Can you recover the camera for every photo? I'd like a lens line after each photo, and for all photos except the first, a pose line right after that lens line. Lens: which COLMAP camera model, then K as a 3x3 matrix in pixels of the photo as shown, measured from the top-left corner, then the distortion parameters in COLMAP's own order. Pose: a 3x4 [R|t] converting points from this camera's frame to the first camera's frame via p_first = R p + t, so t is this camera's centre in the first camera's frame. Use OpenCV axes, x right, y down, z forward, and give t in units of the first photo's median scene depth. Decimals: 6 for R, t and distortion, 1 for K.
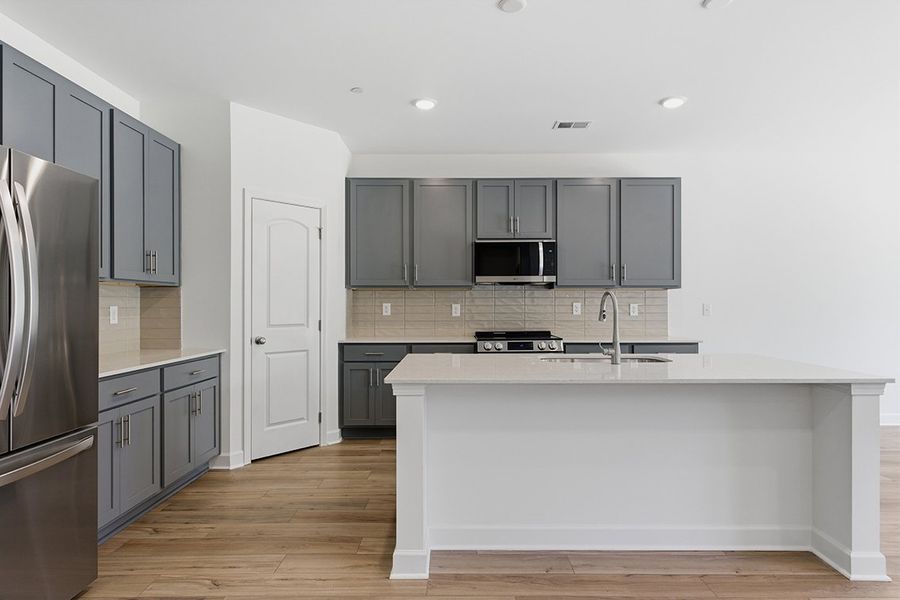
lens RADIAL K [[516.5, 0, 454.7], [0, 516.5, 297.5], [0, 0, 1]] dist [0.014685, -0.004692]
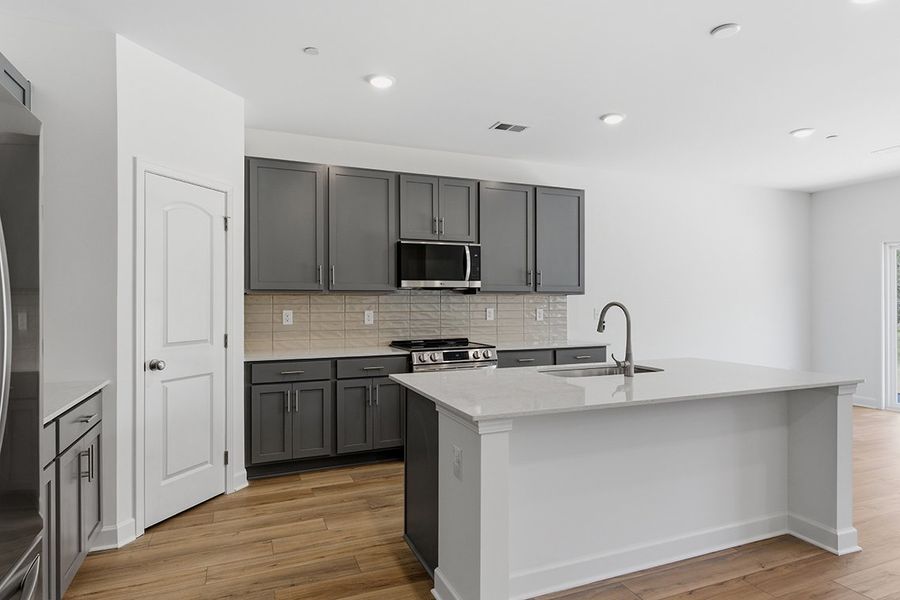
lens RADIAL K [[516.5, 0, 453.5], [0, 516.5, 298.6], [0, 0, 1]] dist [0.014685, -0.004692]
pose [[0.923226, 0.001058, 0.384257, -0.248633], [-0.002990, 0.999986, 0.004429, -0.015329], [-0.384247, -0.005238, 0.923216, 0.140733]]
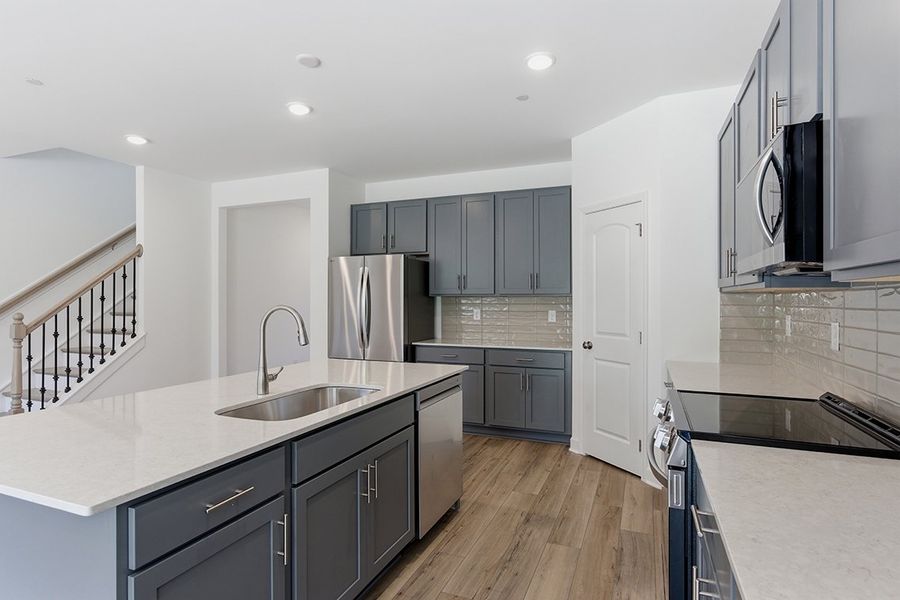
lens RADIAL K [[472.3, 0, 455.8], [0, 472.3, 300.3], [0, 0, 1]] dist [0.003739, 0.004592]
pose [[-0.372325, 0.002280, -0.928100, 0.587511], [0.012999, 0.999912, -0.002759, -0.010375], [0.928011, -0.013091, -0.372322, 1.027370]]
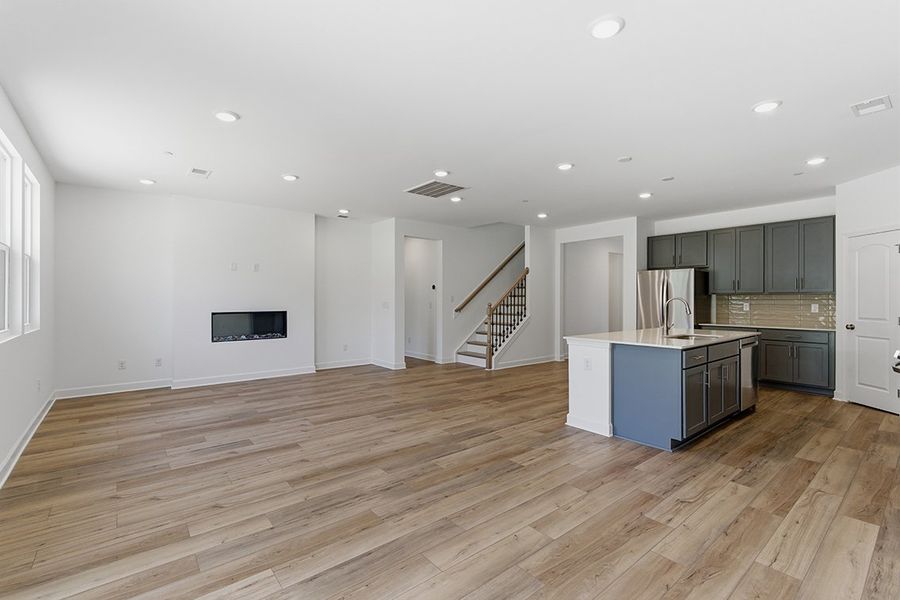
lens RADIAL K [[403.1, 0, 451.2], [0, 403.1, 300.1], [0, 0, 1]] dist [-0.000287, 0.002538]
pose [[-0.770699, 0.001873, -0.637196, 1.243230], [0.008609, 0.999935, -0.007473, -0.000027], [0.637141, -0.011245, -0.770665, 1.084984]]
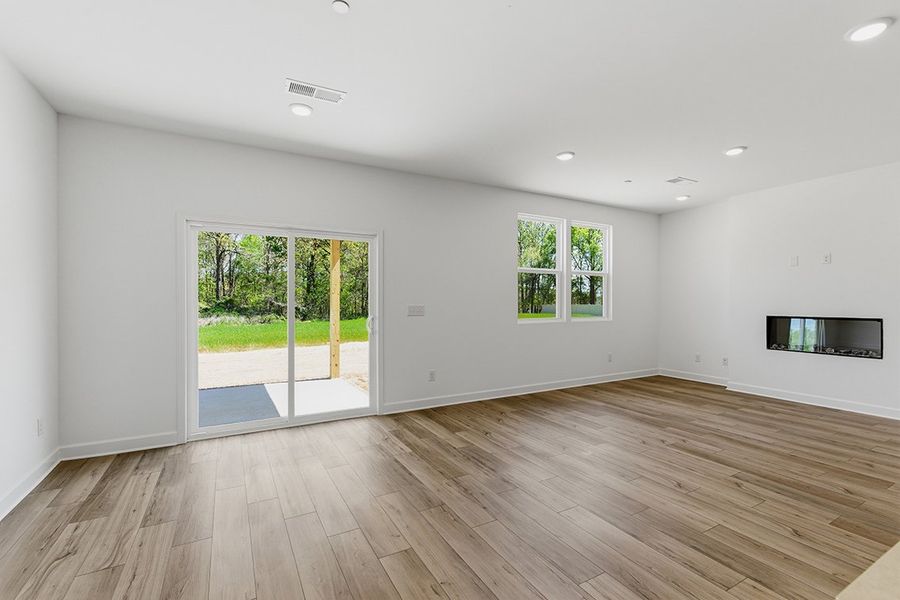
lens RADIAL K [[403.1, 0, 453.5], [0, 403.1, 301.5], [0, 0, 1]] dist [-0.000287, 0.002538]
pose [[-0.491293, -0.000032, 0.870994, 0.396710], [-0.011568, 0.999912, -0.006488, 0.000224], [-0.870917, -0.013263, -0.491250, 0.937742]]
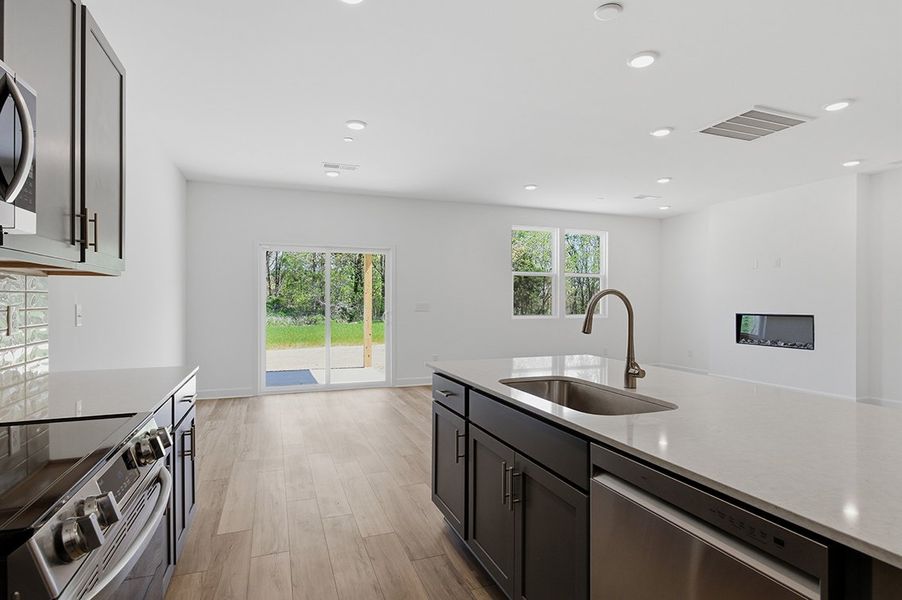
lens RADIAL K [[473.4, 0, 454.2], [0, 473.4, 299.1], [0, 0, 1]] dist [0.003739, 0.004592]
pose [[-0.360372, 0.004724, 0.932797, -0.158188], [-0.013676, 0.999853, -0.010347, 0.006659], [-0.932708, -0.016486, -0.360254, 0.974894]]
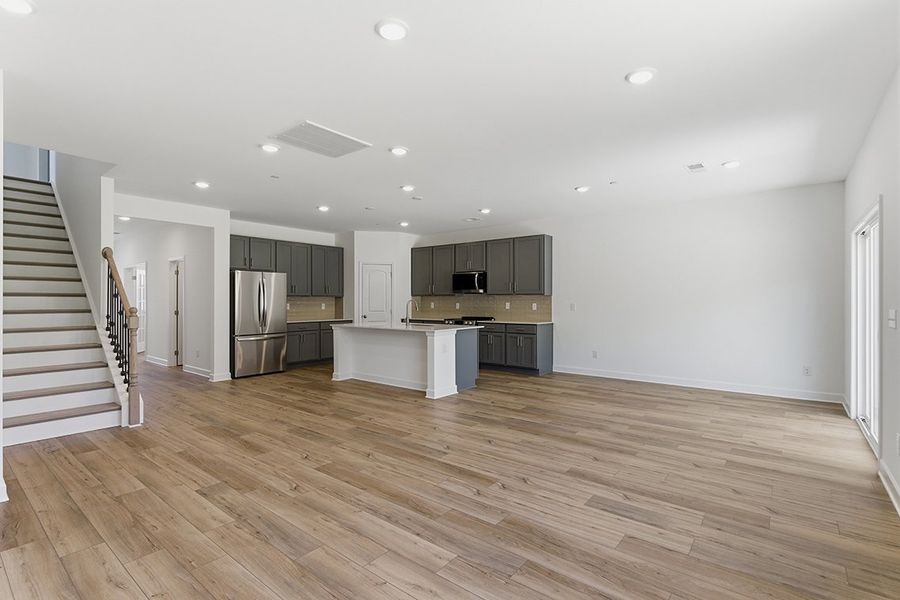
lens RADIAL K [[424.3, 0, 453.9], [0, 424.3, 299.4], [0, 0, 1]] dist [-0.005006, 0.000506]
pose [[0.785813, 0.000066, -0.618464, 1.261750], [0.007334, 0.999929, 0.009425, -0.021662], [0.618420, -0.011942, 0.785757, -0.422909]]
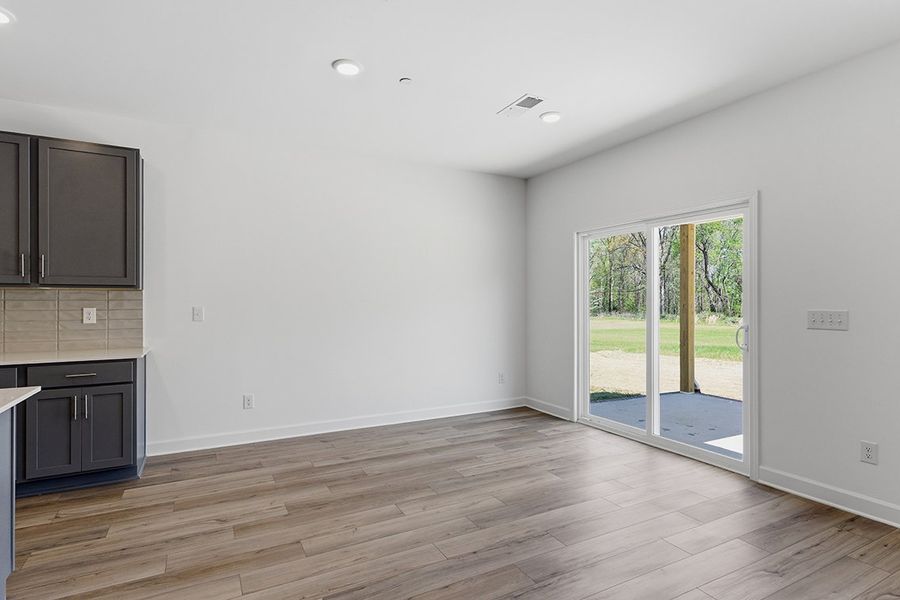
lens RADIAL K [[472.3, 0, 453.9], [0, 472.3, 299.4], [0, 0, 1]] dist [0.003739, 0.004592]
pose [[0.878565, 0.001376, 0.477620, 0.583789], [-0.007461, 0.999913, 0.010842, -0.014644], [-0.477564, -0.013089, 0.878499, 0.147994]]
